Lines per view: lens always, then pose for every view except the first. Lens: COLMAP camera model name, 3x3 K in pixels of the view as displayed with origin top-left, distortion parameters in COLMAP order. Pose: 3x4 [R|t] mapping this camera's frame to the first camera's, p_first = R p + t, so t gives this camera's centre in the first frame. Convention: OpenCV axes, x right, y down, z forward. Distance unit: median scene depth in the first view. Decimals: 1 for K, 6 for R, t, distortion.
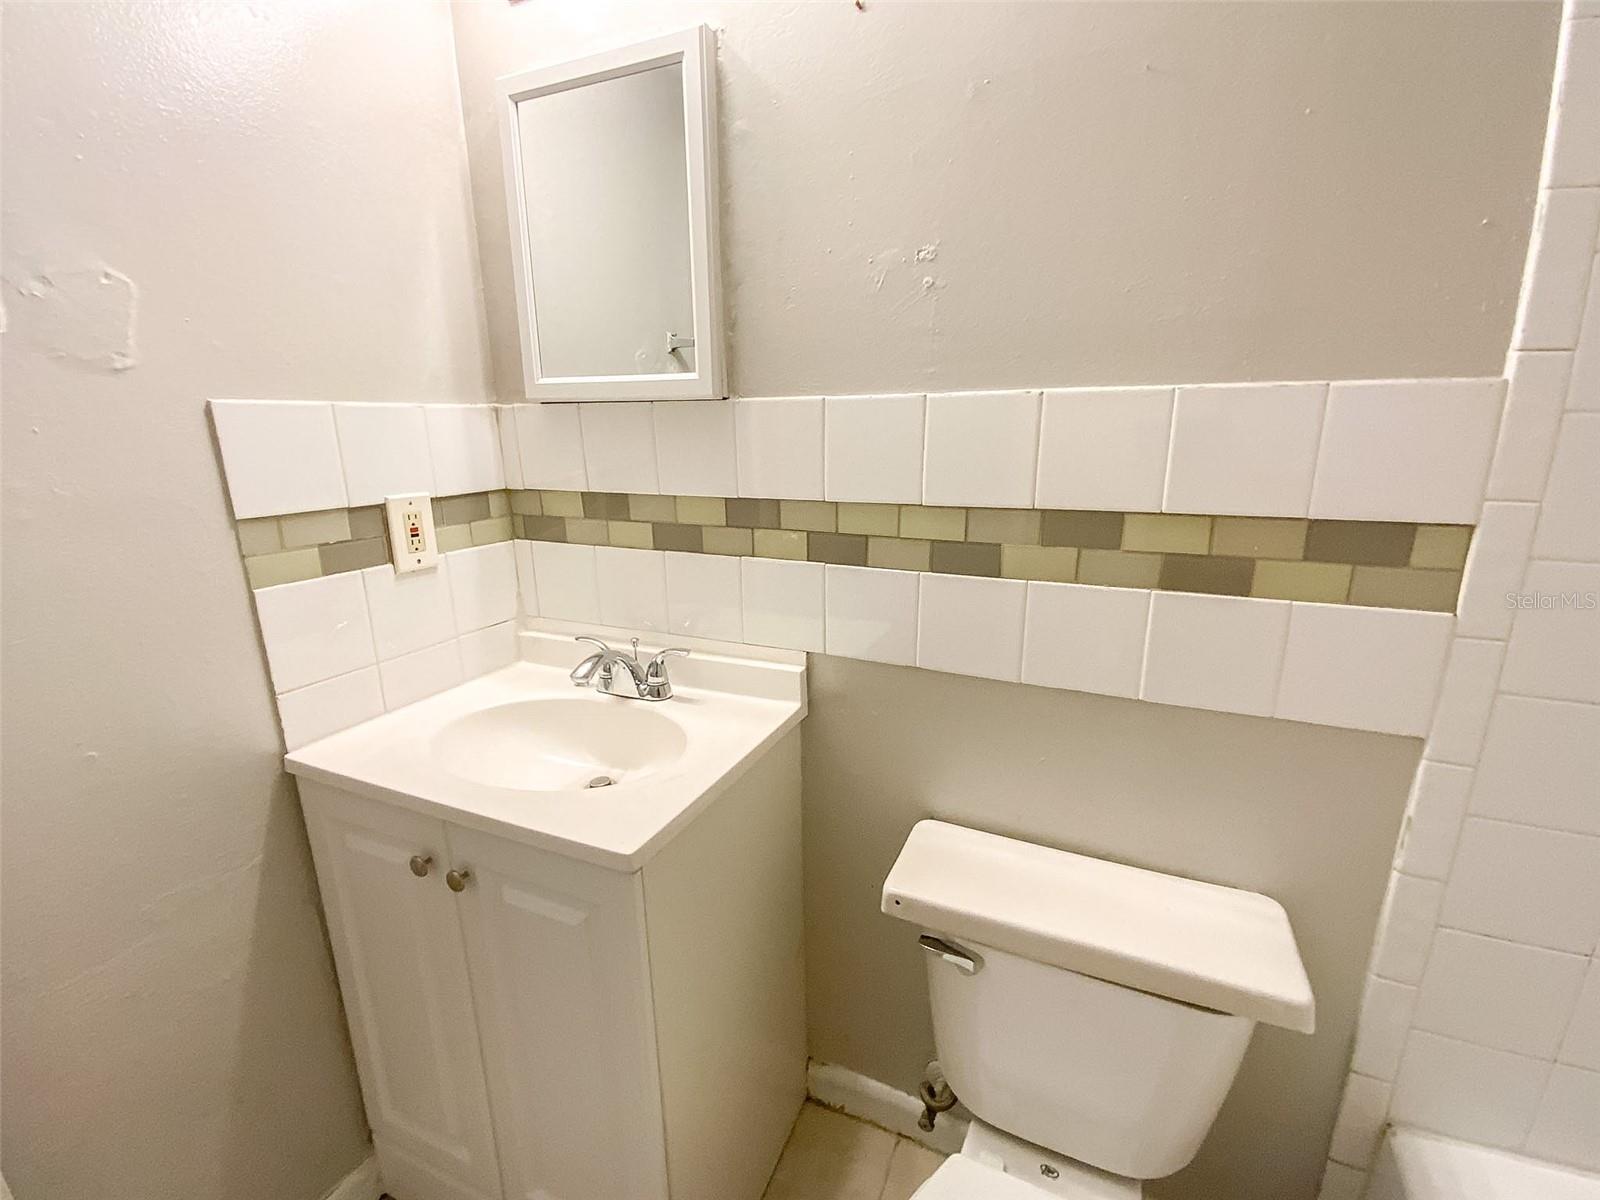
lens RADIAL K [[683.3, 0, 804.5], [0, 683.3, 601.1], [0, 0, 1]] dist [0.045341, -0.031640]
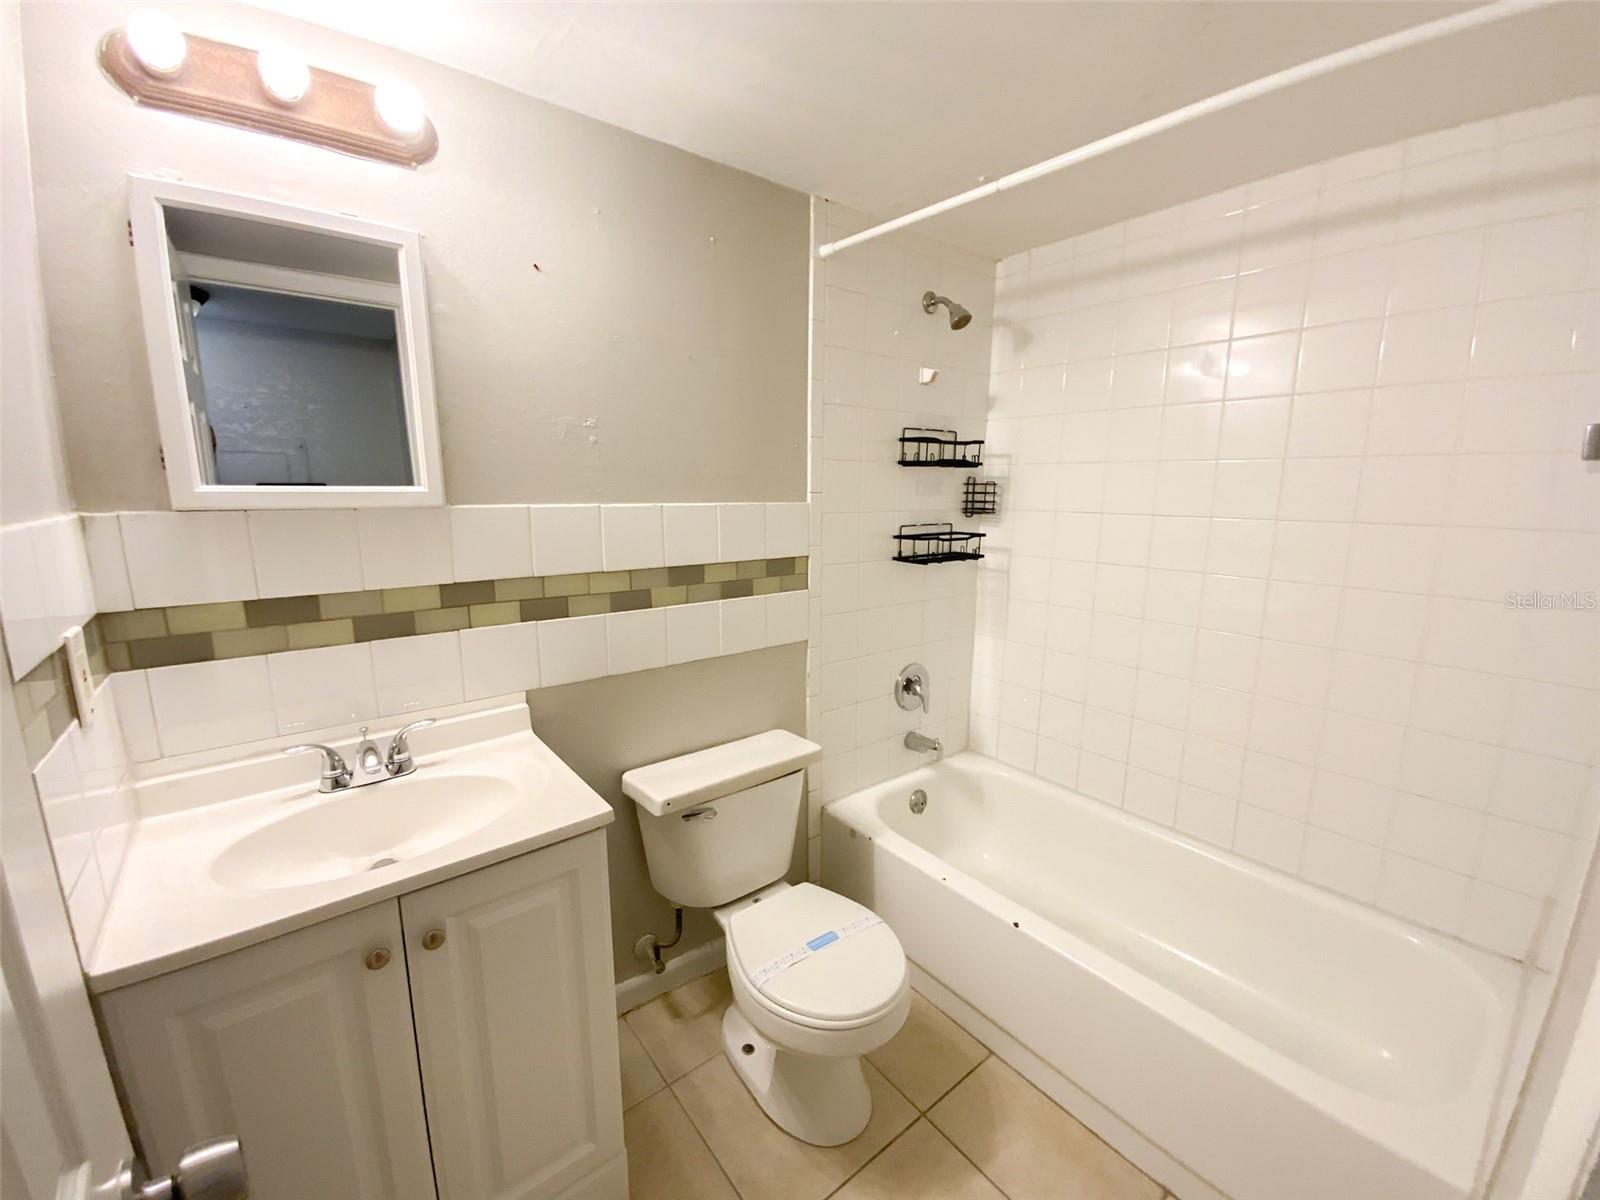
lens RADIAL K [[656.9, 0, 801.9], [0, 656.9, 604.0], [0, 0, 1]] dist [0.028429, -0.021500]
pose [[0.453362, -0.146700, 0.879171, -0.953265], [0.211865, 0.975829, 0.053576, -0.050361], [-0.865781, 0.161976, 0.473484, -0.111810]]
